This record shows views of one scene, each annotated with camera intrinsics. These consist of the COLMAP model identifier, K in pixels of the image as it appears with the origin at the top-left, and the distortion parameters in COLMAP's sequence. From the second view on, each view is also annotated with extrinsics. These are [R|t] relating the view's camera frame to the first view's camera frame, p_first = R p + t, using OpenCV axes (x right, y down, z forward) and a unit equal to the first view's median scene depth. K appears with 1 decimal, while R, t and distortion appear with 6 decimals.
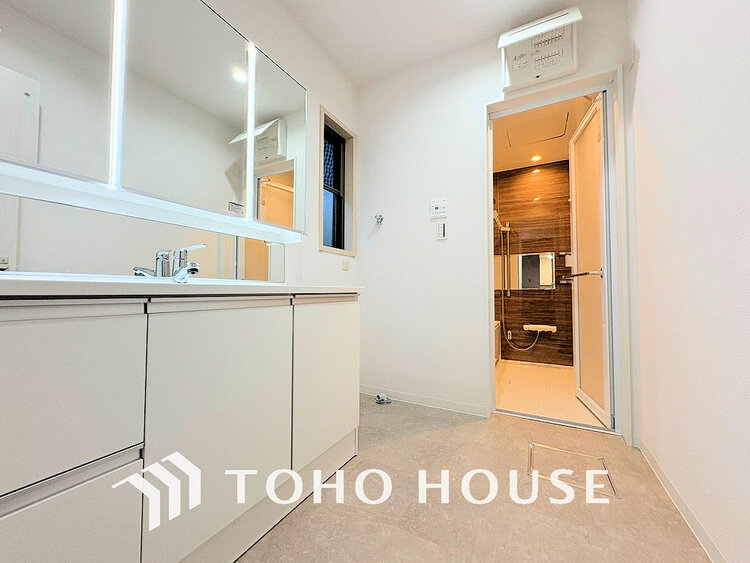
lens RADIAL K [[299.6, 0, 373.4], [0, 299.6, 282.3], [0, 0, 1]] dist [-0.007979, -0.000279]
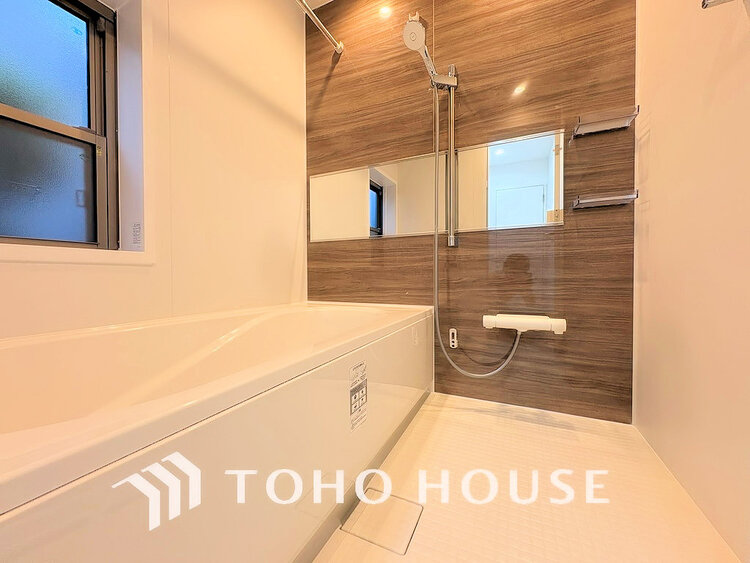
lens RADIAL K [[299.6, 0, 374.8], [0, 299.6, 278.9], [0, 0, 1]] dist [-0.007979, -0.000279]
pose [[0.998208, -0.002047, 0.059807, 0.231613], [-0.000945, 0.998751, 0.049960, 0.051589], [-0.059835, -0.049927, 0.996959, 0.425928]]
